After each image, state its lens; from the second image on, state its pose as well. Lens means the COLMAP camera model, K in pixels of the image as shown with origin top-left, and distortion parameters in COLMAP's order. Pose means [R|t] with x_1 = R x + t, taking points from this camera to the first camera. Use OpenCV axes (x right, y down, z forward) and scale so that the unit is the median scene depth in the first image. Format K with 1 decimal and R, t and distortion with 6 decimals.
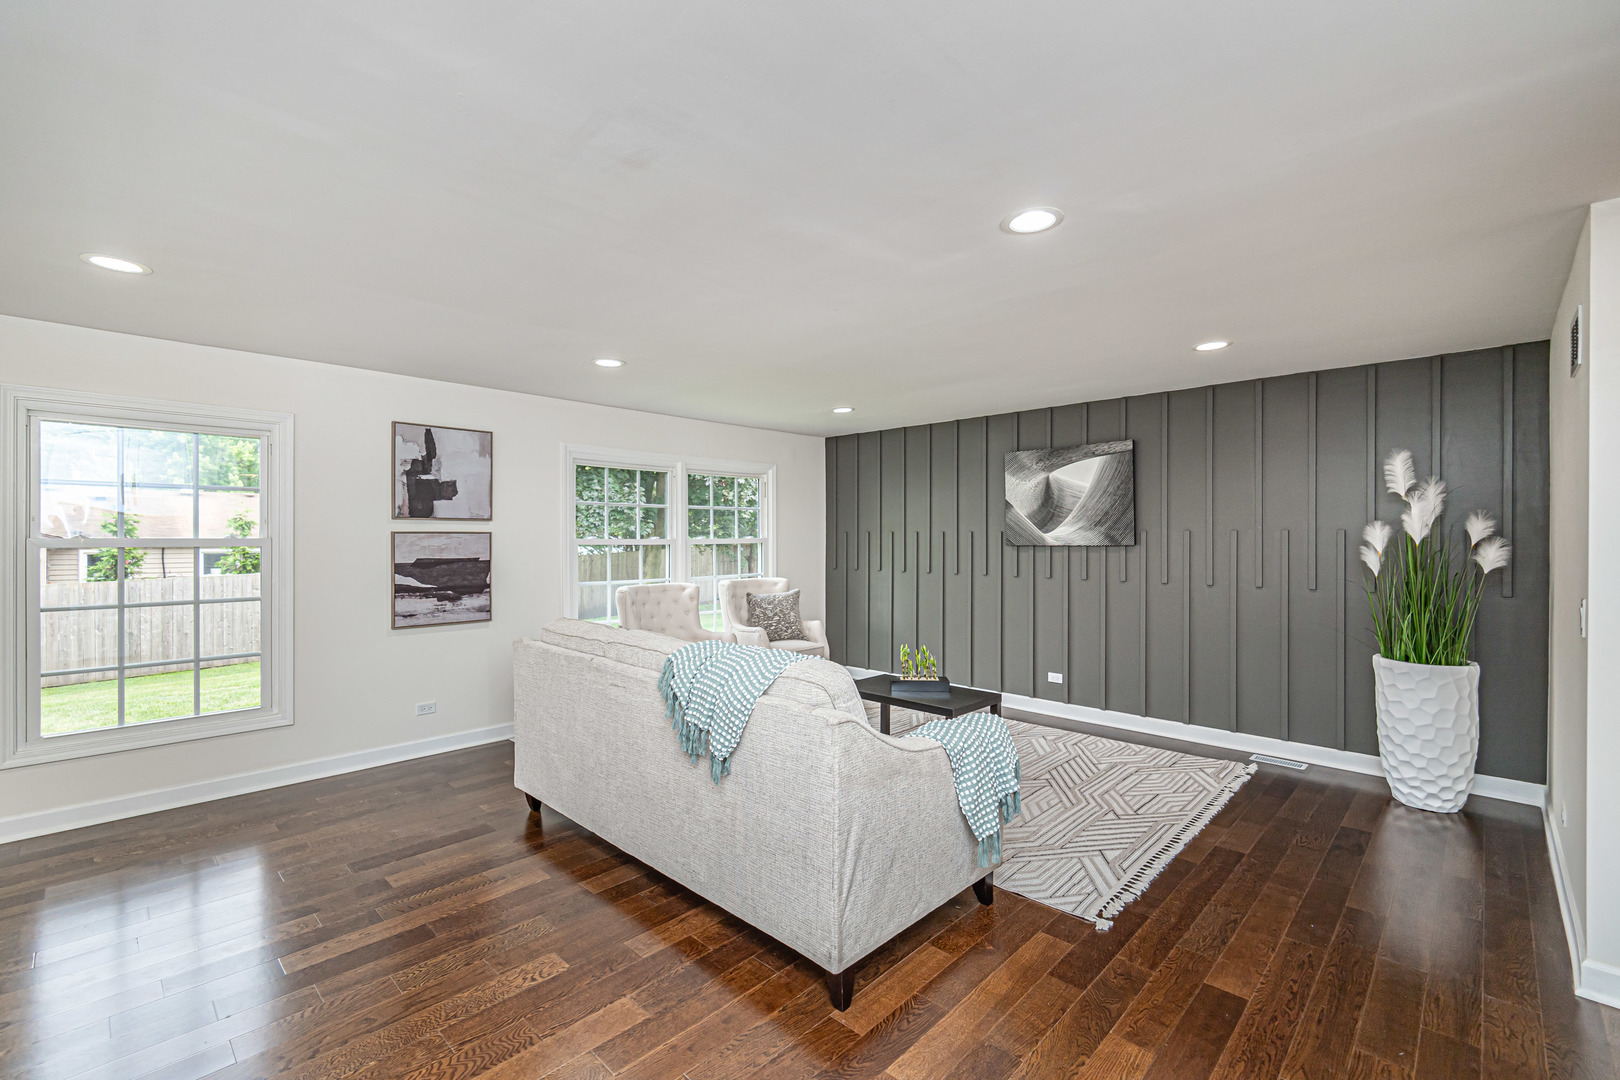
lens RADIAL K [[704.4, 0, 805.3], [0, 704.4, 541.6], [0, 0, 1]] dist [0.011190, -0.000413]
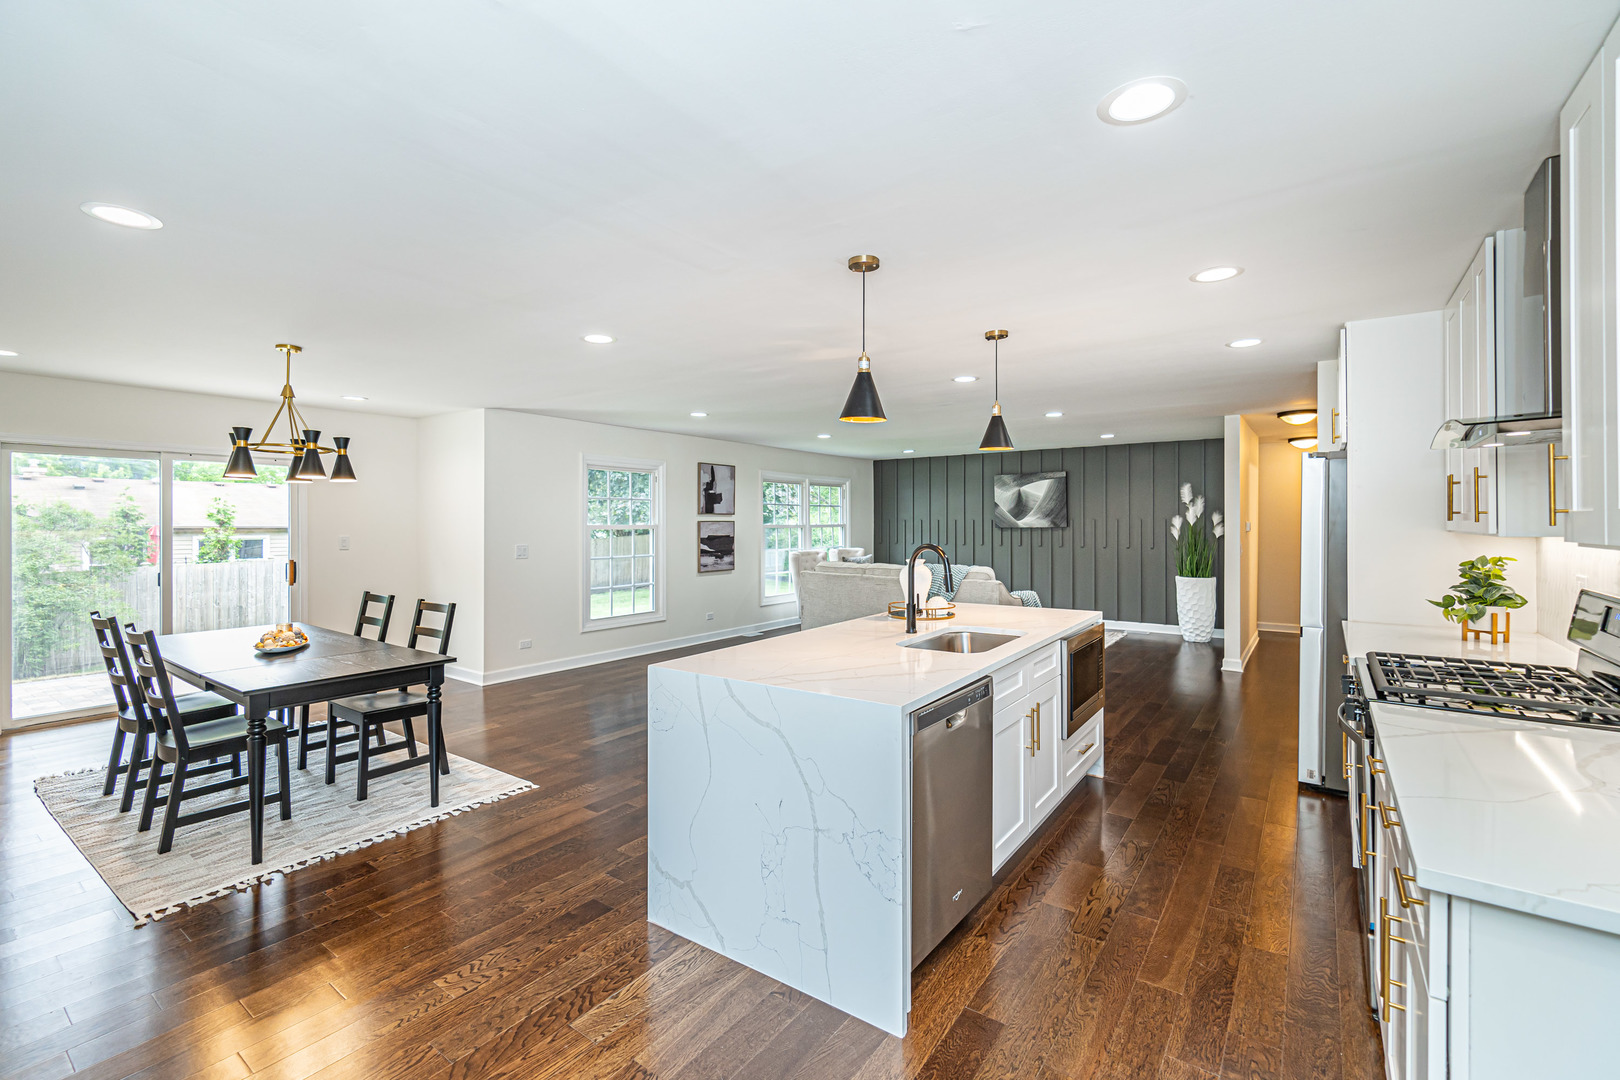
lens RADIAL K [[704.4, 0, 803.2], [0, 704.4, 527.7], [0, 0, 1]] dist [0.011190, -0.000413]
pose [[0.991430, -0.003395, 0.130596, -0.524305], [0.003262, 0.999994, 0.001229, 0.001811], [-0.130600, -0.000793, 0.991435, -0.850525]]
